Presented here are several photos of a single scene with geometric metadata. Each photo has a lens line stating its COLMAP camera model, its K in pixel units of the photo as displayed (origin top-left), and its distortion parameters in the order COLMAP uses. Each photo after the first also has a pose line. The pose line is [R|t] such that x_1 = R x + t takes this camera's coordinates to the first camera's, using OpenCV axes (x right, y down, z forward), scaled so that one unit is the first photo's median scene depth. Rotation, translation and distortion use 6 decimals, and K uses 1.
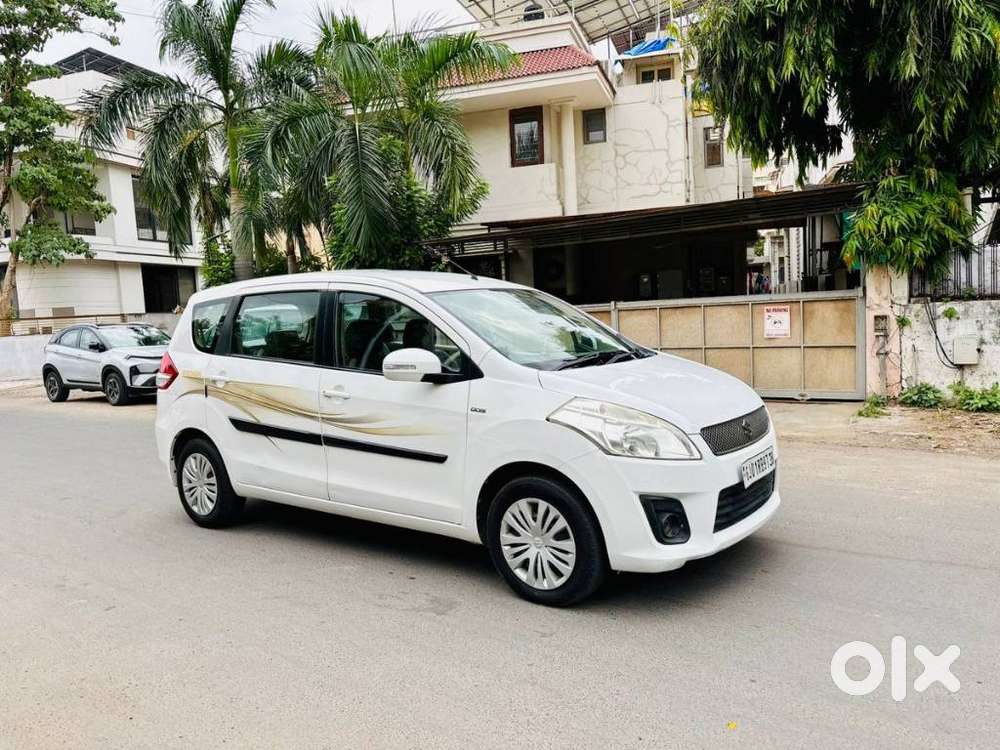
lens RADIAL K [[752.7, 0, 508.0], [0, 752.7, 377.3], [0, 0, 1]] dist [0.051464, -0.051798]
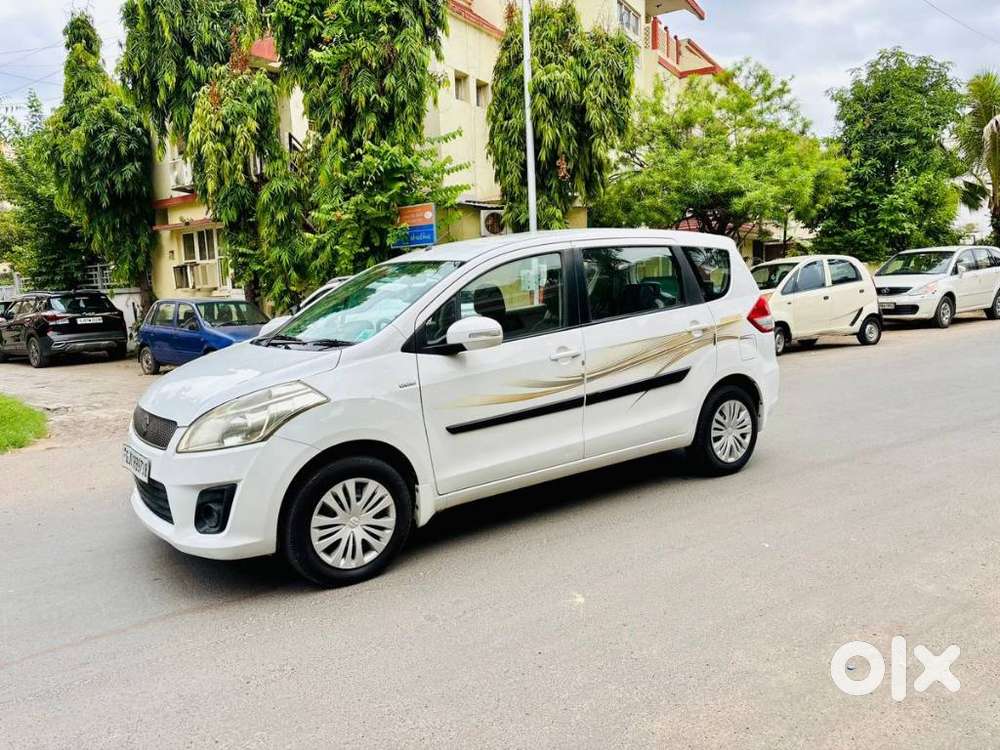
lens RADIAL K [[752.7, 0, 502.7], [0, 752.7, 373.8], [0, 0, 1]] dist [0.051464, -0.051798]
pose [[-0.291638, 0.177638, -0.939889, 0.470735], [-0.026428, 0.980733, 0.193558, -0.087762], [0.956164, 0.081288, -0.281324, 0.733310]]
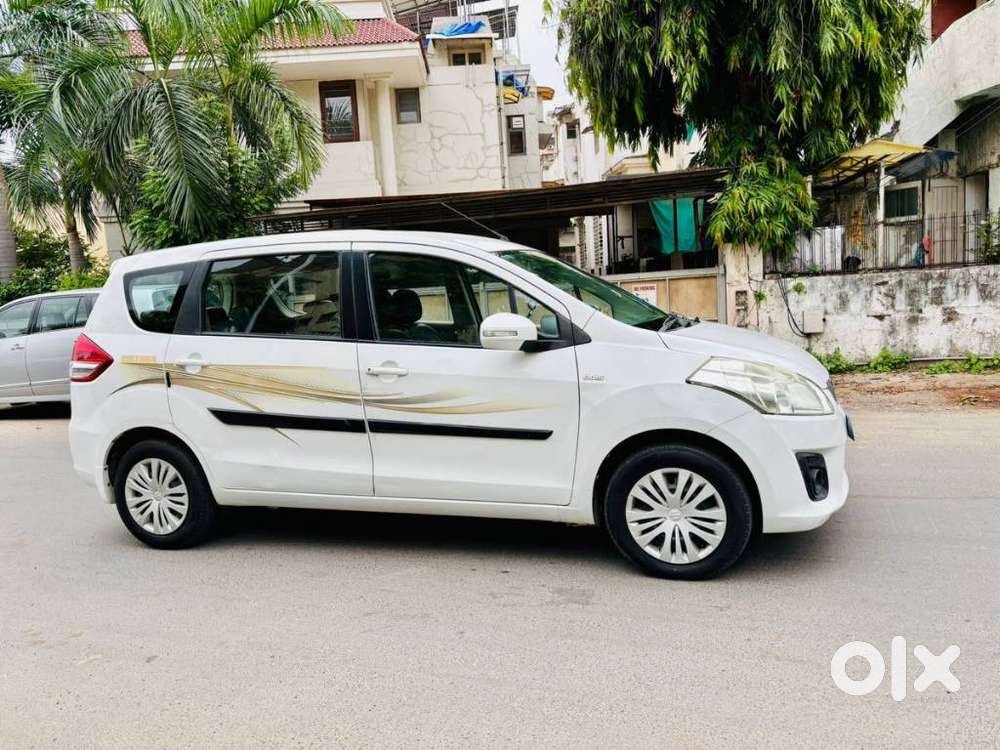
lens RADIAL K [[752.7, 0, 508.0], [0, 752.7, 379.5], [0, 0, 1]] dist [0.051464, -0.051798]
pose [[0.948830, -0.046300, 0.312374, -0.176143], [0.041884, 0.998905, 0.020834, 0.009470], [-0.312997, -0.006684, 0.949731, 0.070692]]
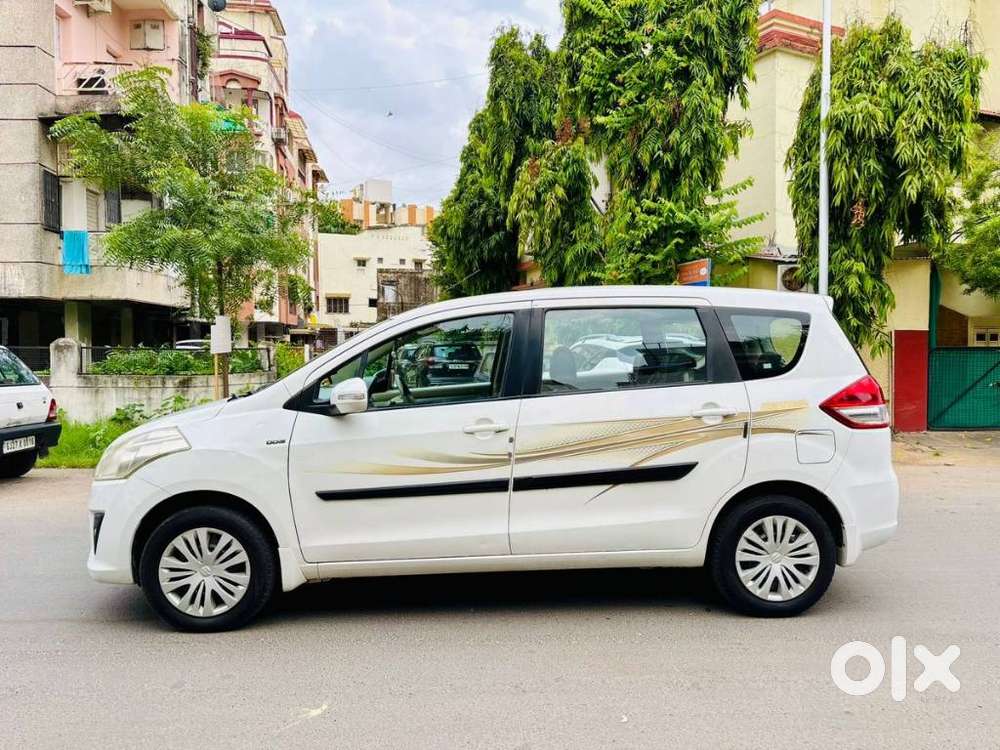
lens RADIAL K [[752.7, 0, 509.3], [0, 752.7, 371.1], [0, 0, 1]] dist [0.051464, -0.051798]
pose [[-0.763139, 0.070416, -0.642386, 0.259974], [-0.015844, 0.991708, 0.127529, -0.092879], [0.646040, 0.107500, -0.755696, 0.956997]]
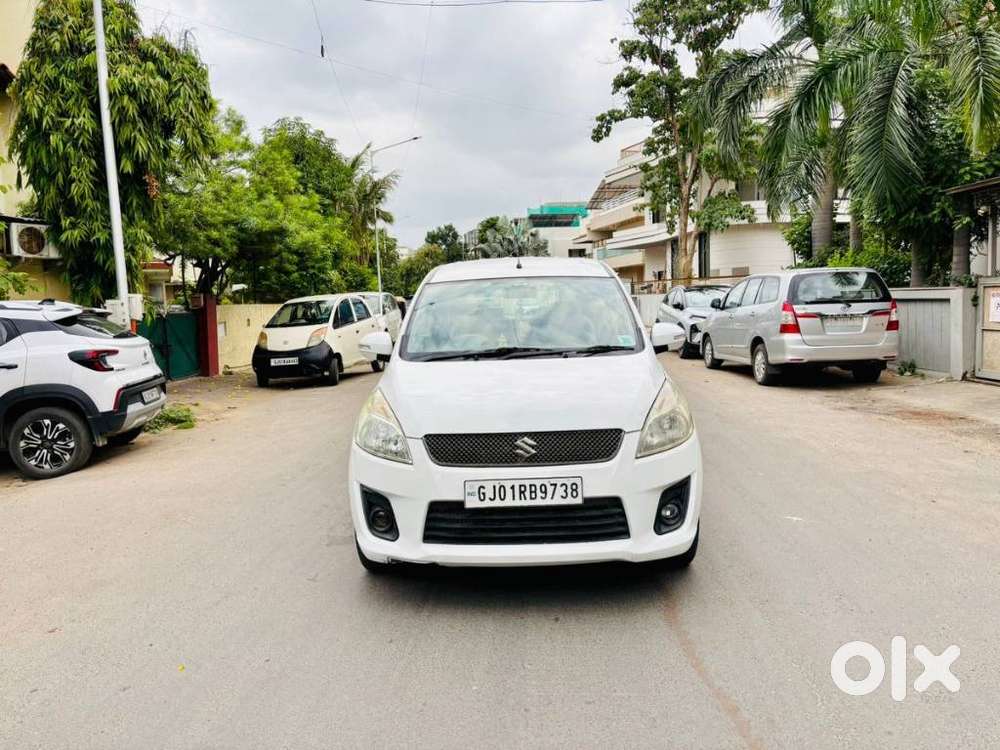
lens RADIAL K [[752.7, 0, 508.4], [0, 752.7, 377.0], [0, 0, 1]] dist [0.051464, -0.051798]
pose [[0.583110, 0.112110, -0.804620, 0.422269], [-0.063086, 0.993690, 0.092734, -0.039817], [0.809940, -0.003314, 0.586504, 0.200135]]
